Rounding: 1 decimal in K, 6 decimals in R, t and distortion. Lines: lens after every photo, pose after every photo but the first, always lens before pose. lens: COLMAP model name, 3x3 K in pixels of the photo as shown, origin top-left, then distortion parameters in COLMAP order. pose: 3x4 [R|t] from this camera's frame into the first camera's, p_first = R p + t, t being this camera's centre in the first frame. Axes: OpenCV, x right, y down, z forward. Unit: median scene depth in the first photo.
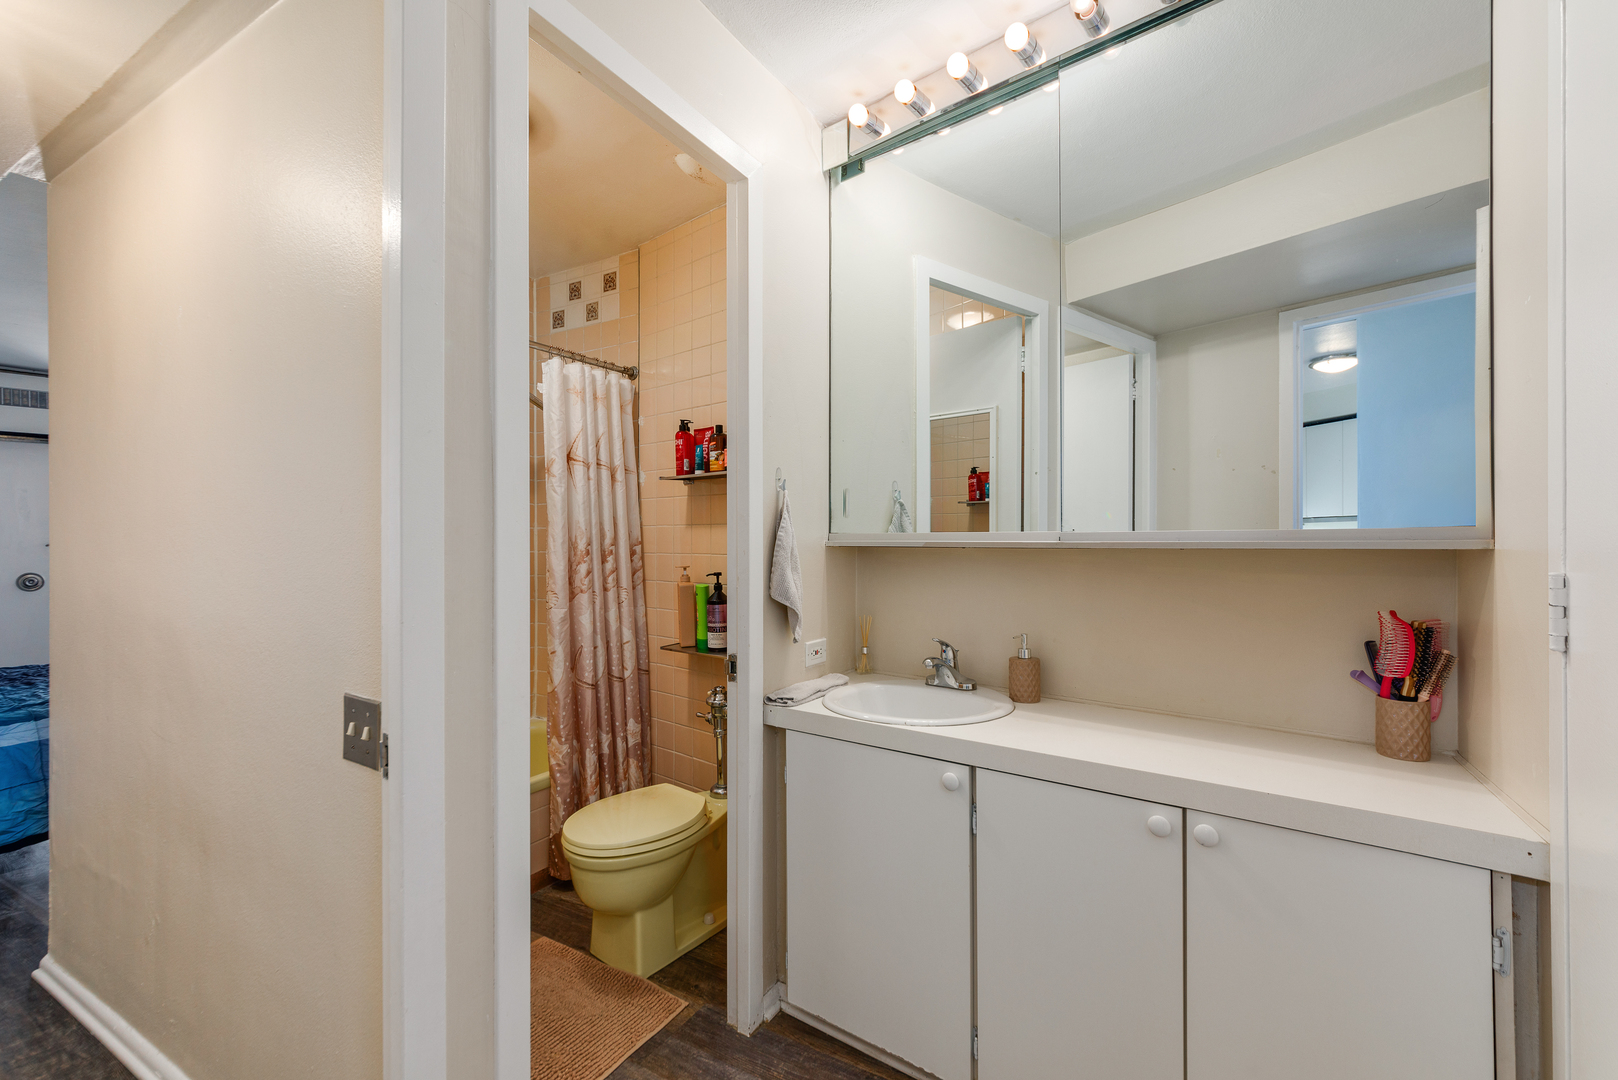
lens RADIAL K [[657.3, 0, 809.0], [0, 657.3, 540.0], [0, 0, 1]] dist [-0.000378, -0.000030]
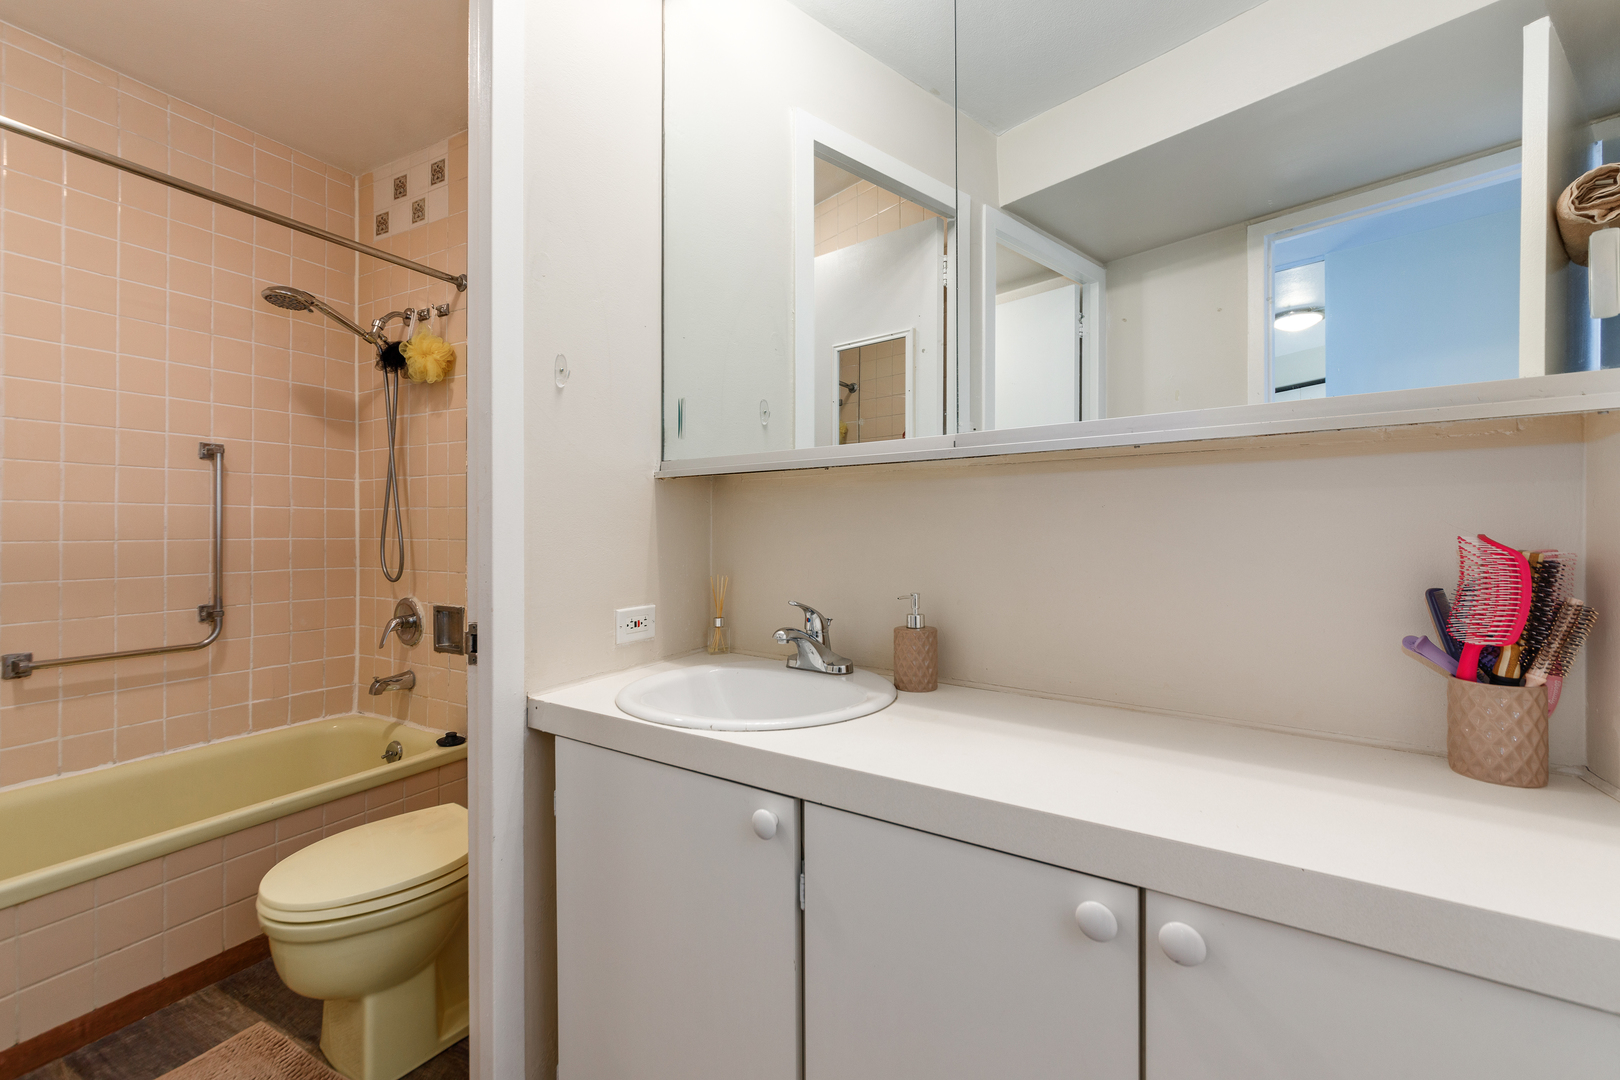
lens RADIAL K [[628.7, 0, 804.4], [0, 628.7, 534.4], [0, 0, 1]] dist [-0.009325, 0.006203]
pose [[0.999476, -0.002113, 0.032285, 0.178780], [0.002013, 0.999993, 0.003133, 0.074137], [-0.032292, -0.003066, 0.999474, 0.318515]]
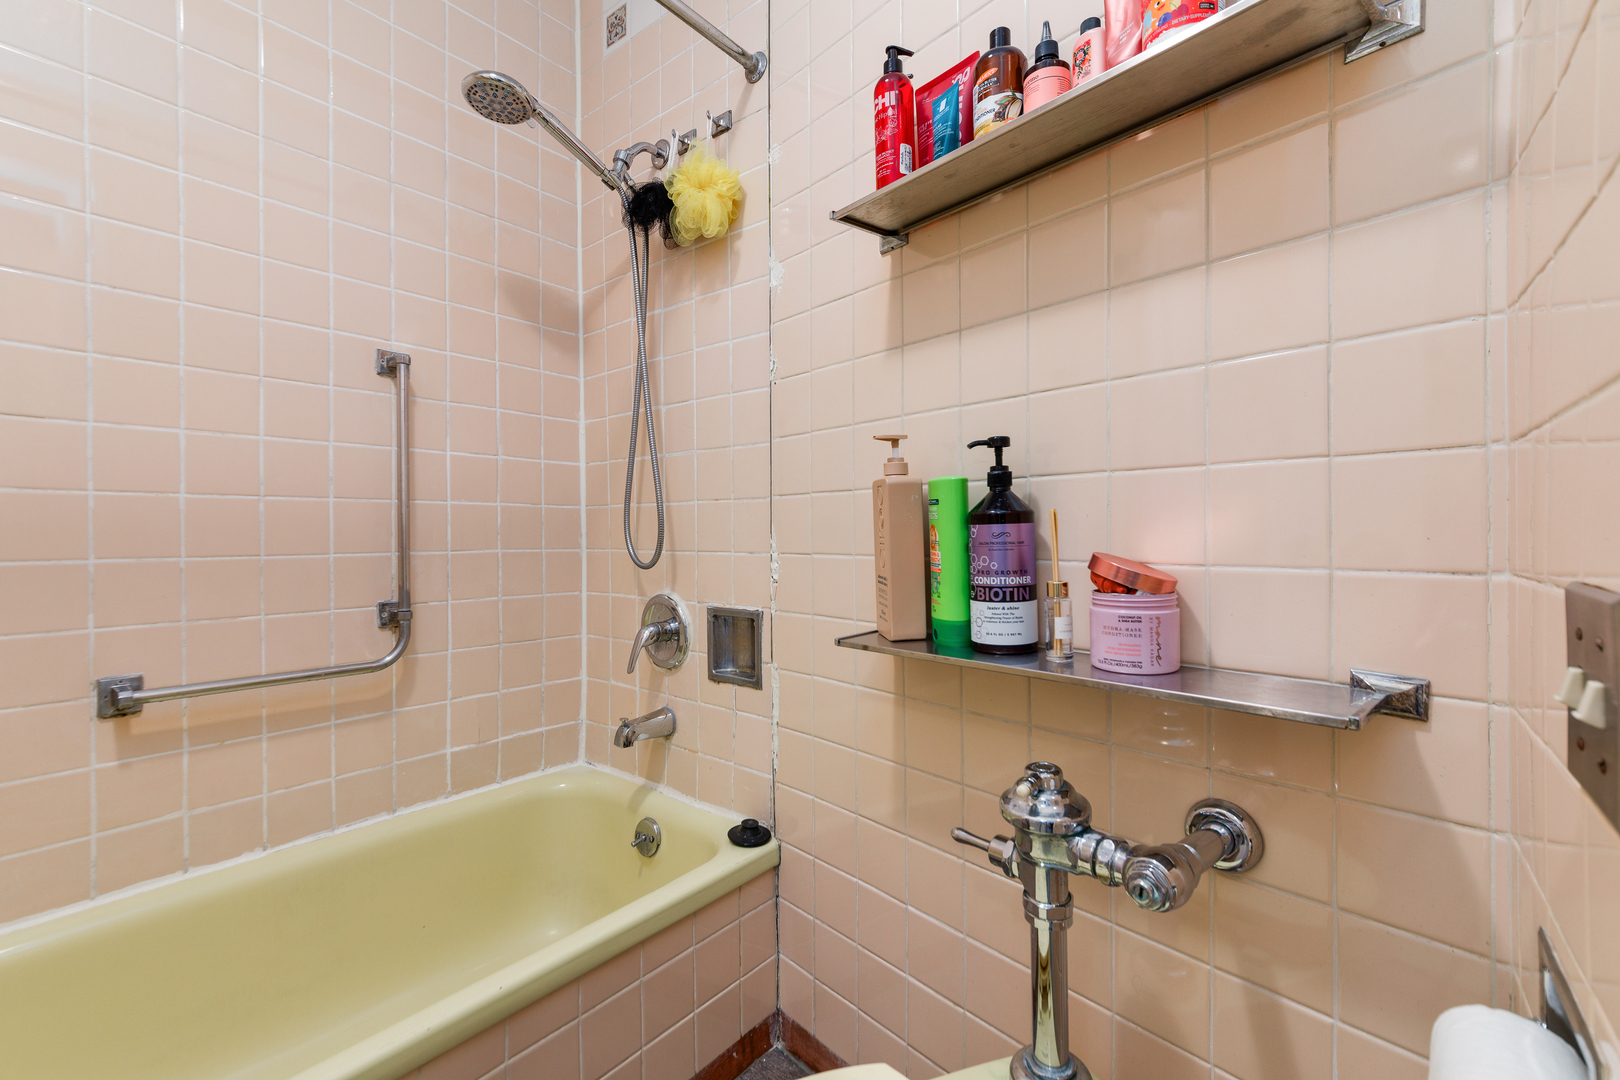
lens RADIAL K [[624.2, 0, 813.9], [0, 624.2, 546.4], [0, 0, 1]] dist [0.001118, 0.000281]
pose [[0.990408, -0.005548, -0.138065, -0.237555], [0.007112, 0.999916, 0.010836, 0.129743], [0.137993, -0.011714, 0.990364, 0.792466]]
